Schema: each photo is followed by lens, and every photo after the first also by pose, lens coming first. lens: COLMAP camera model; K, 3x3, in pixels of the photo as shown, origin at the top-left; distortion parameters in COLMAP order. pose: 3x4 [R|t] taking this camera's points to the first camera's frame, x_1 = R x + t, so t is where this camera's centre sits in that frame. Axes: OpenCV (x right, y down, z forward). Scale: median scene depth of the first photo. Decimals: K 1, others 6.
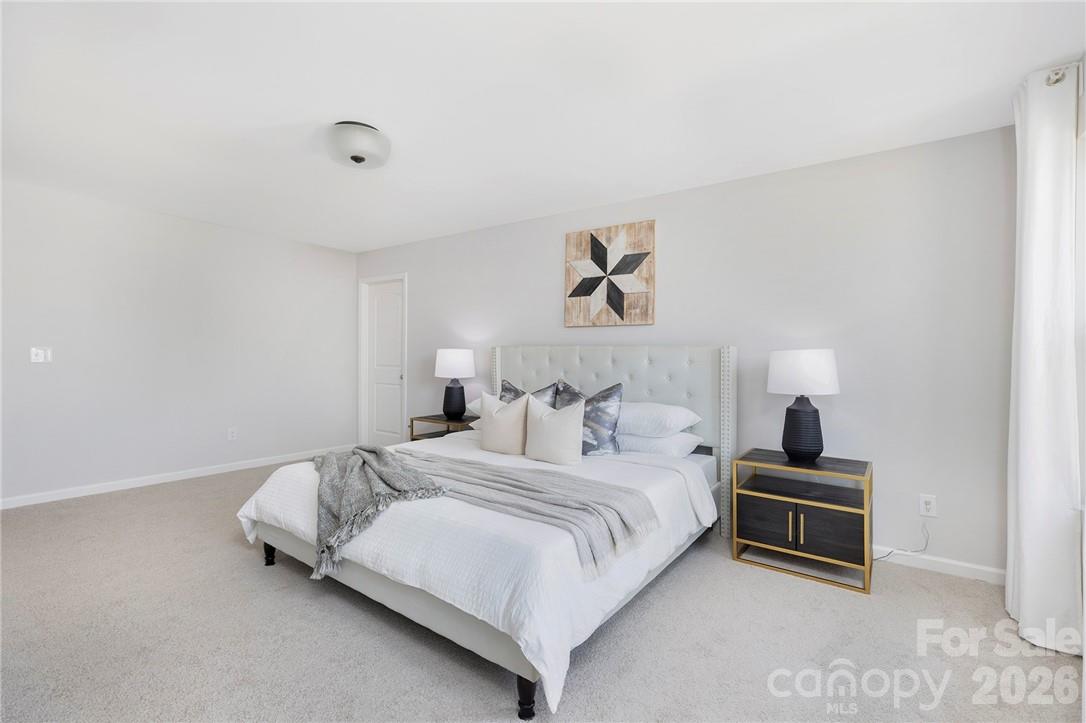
lens RADIAL K [[489.3, 0, 545.9], [0, 489.3, 364.0], [0, 0, 1]] dist [0.000666, 0.000597]
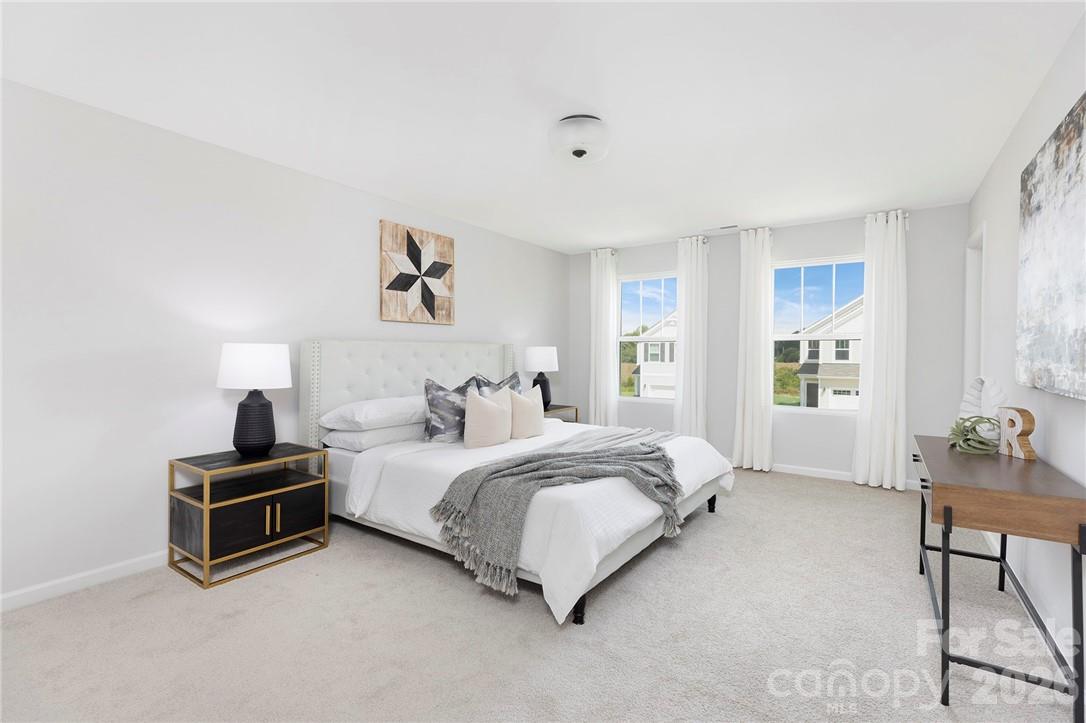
lens RADIAL K [[489.3, 0, 541.0], [0, 489.3, 357.3], [0, 0, 1]] dist [0.000666, 0.000597]
pose [[-0.004019, -0.011820, 0.999922, -0.925502], [0.029509, 0.999493, 0.011933, -0.009156], [-0.999556, 0.029555, -0.003668, 0.742527]]
